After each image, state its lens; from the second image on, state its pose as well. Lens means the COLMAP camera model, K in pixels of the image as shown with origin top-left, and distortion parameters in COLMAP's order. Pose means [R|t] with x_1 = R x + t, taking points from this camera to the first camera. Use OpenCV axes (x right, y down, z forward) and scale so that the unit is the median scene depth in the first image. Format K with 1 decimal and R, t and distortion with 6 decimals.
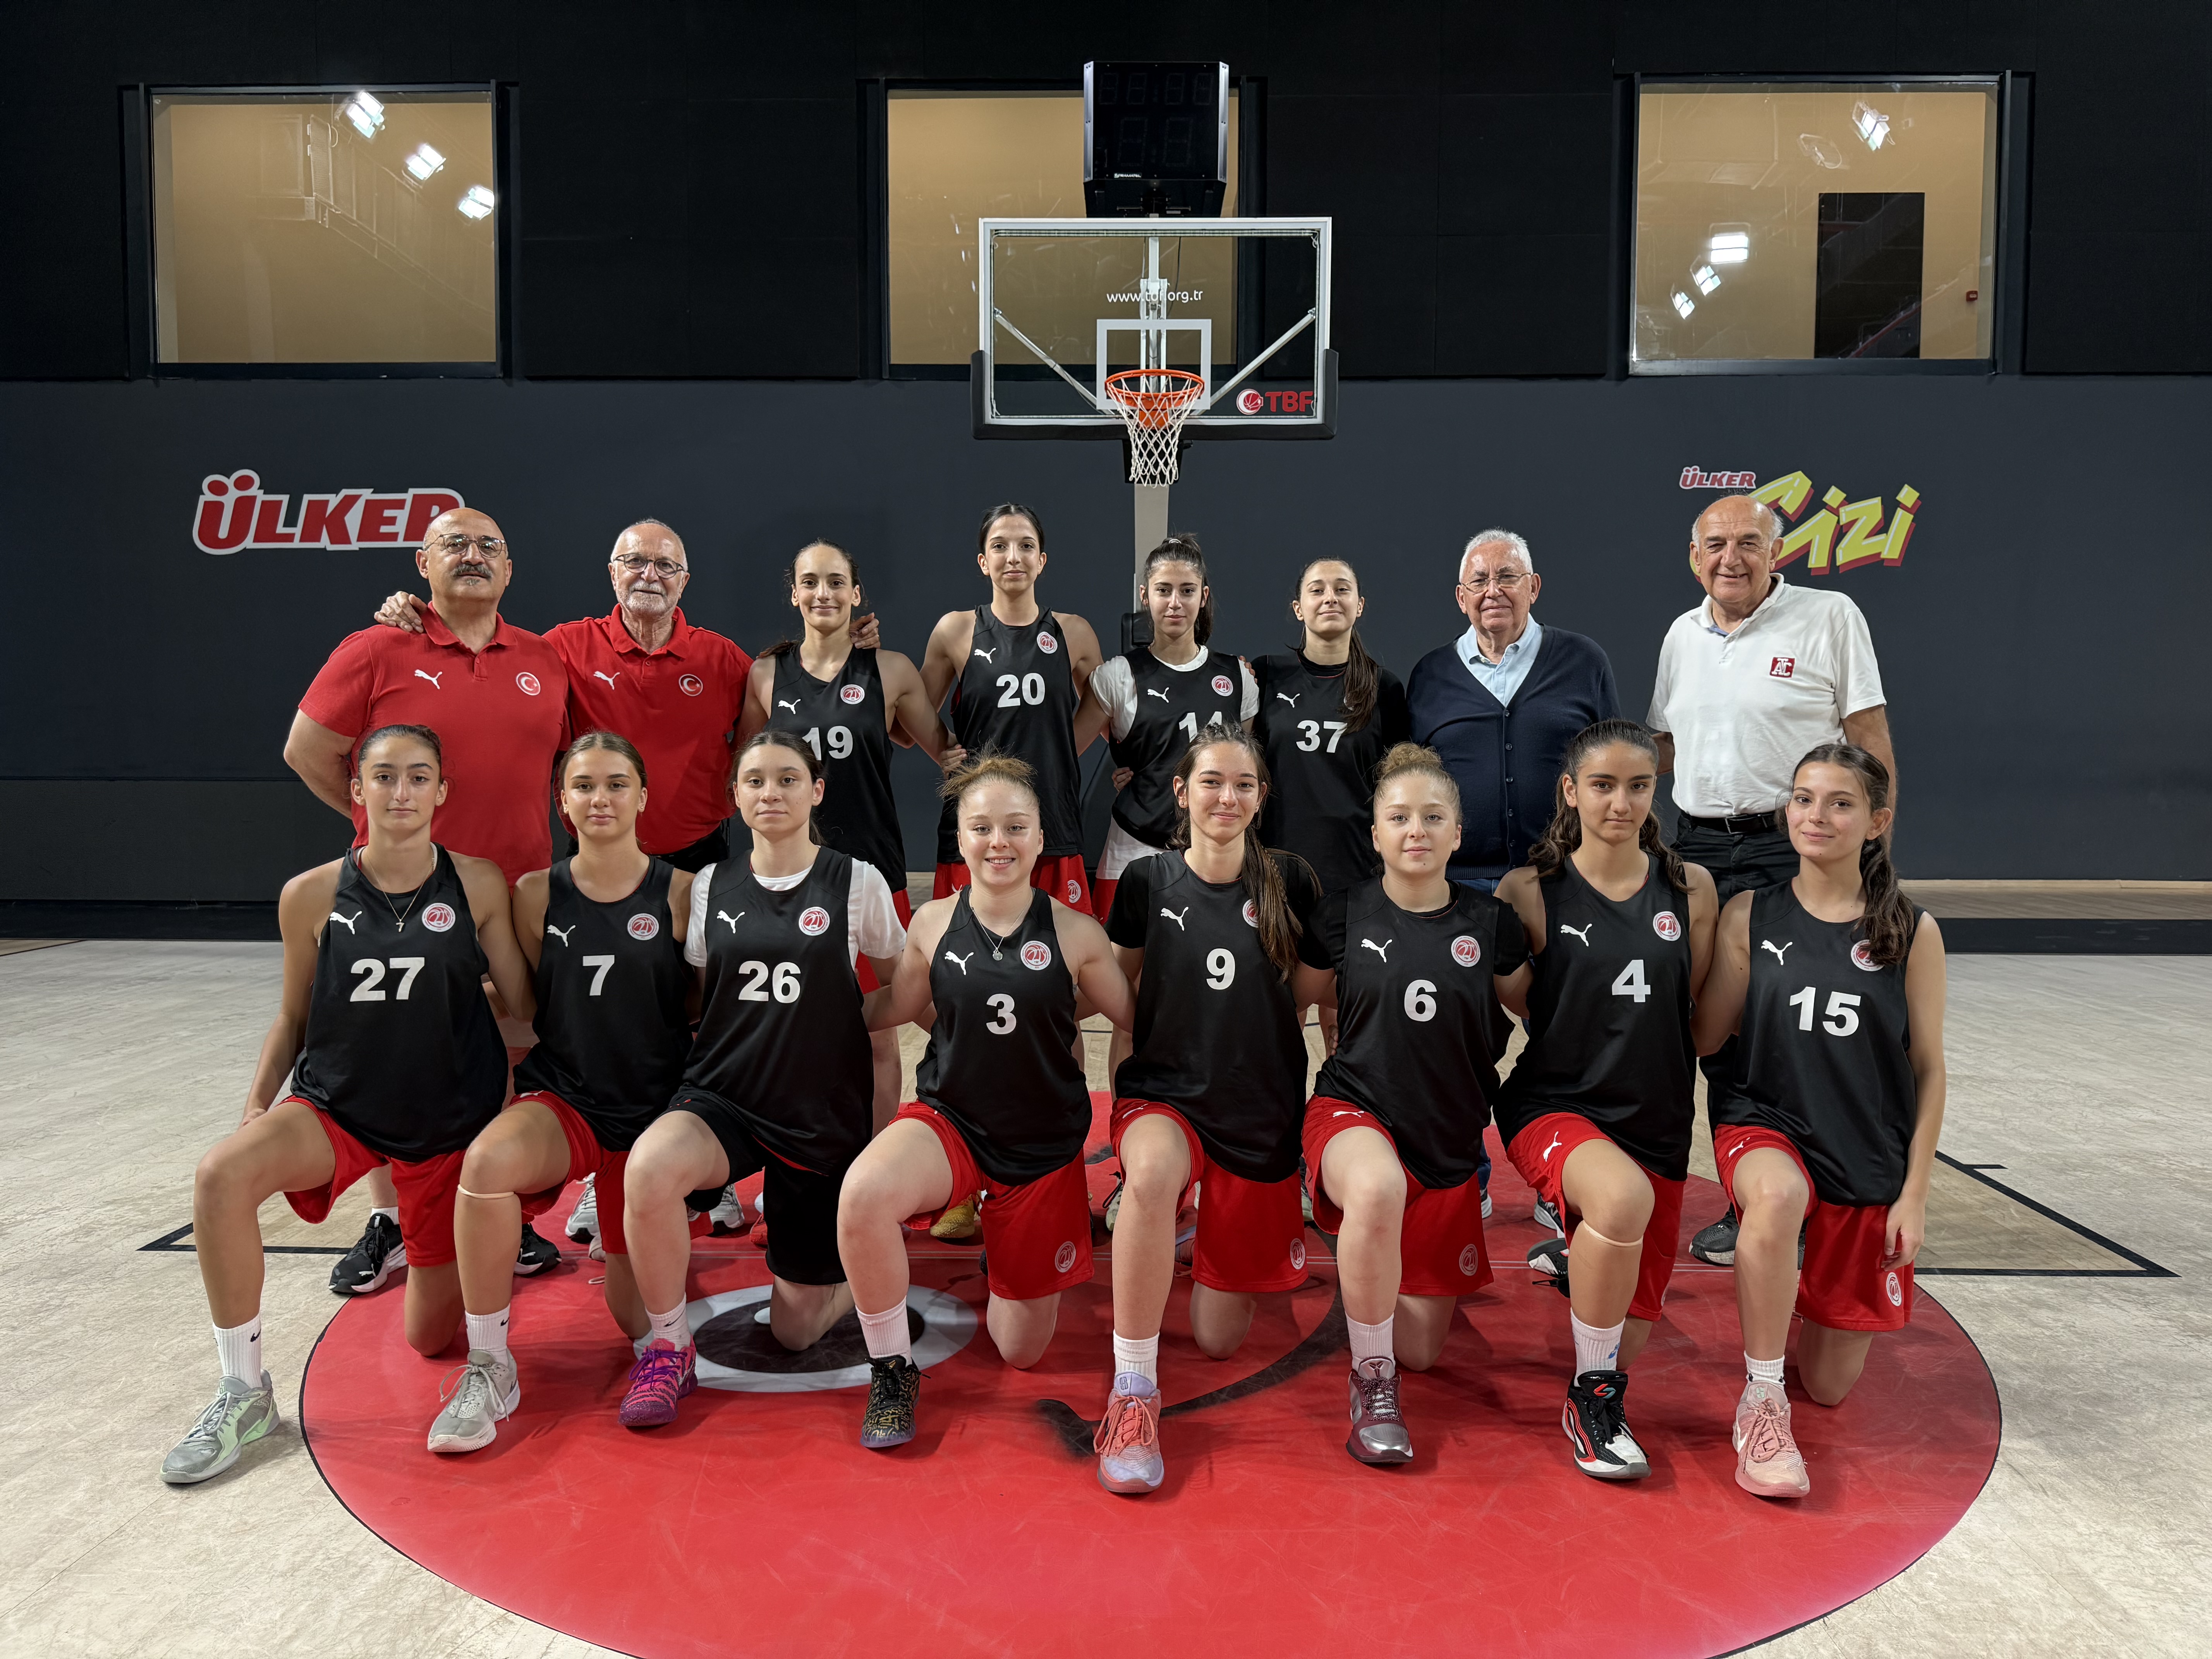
lens RADIAL K [[1558.3, 0, 1106.0], [0, 1558.3, 829.5], [0, 0, 1]] dist [0.015501, -0.007306]
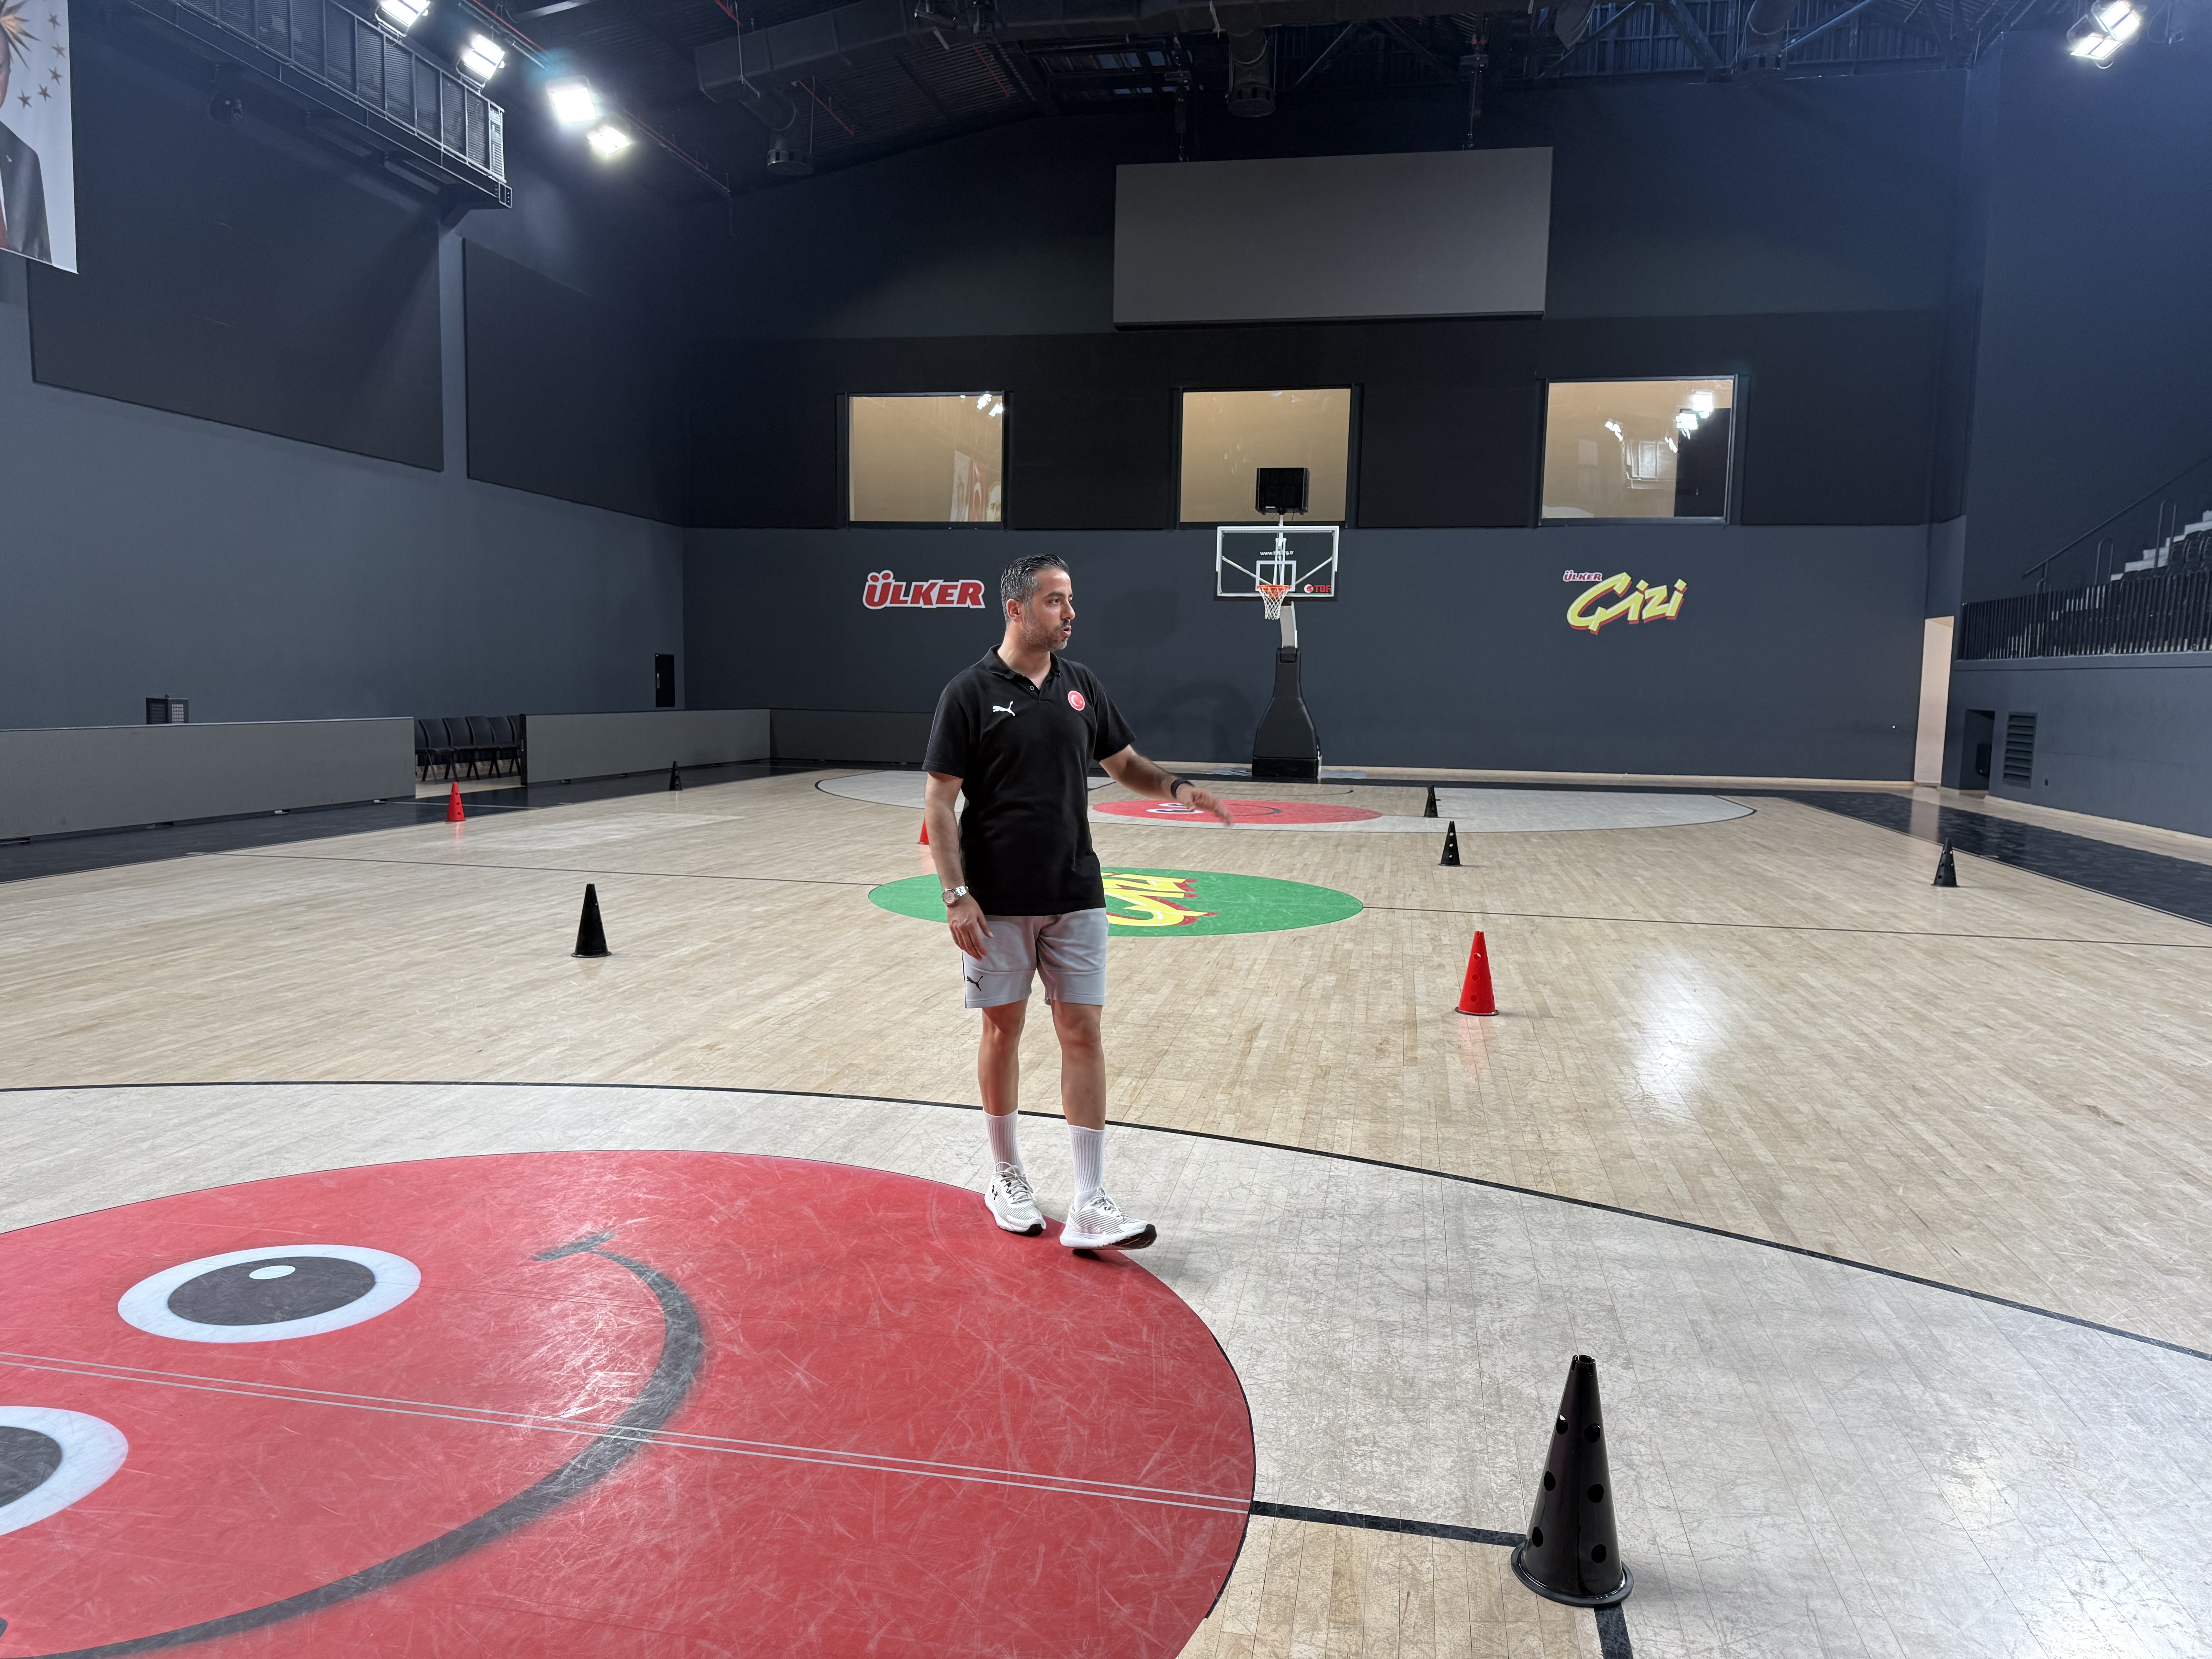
lens RADIAL K [[1558.3, 0, 1106.0], [0, 1558.3, 829.5], [0, 0, 1]] dist [0.015501, -0.007306]
pose [[0.985993, 0.028207, -0.164382, 0.125804], [-0.021595, 0.998889, 0.041877, 0.035090], [0.165381, -0.037741, 0.985507, -1.161850]]
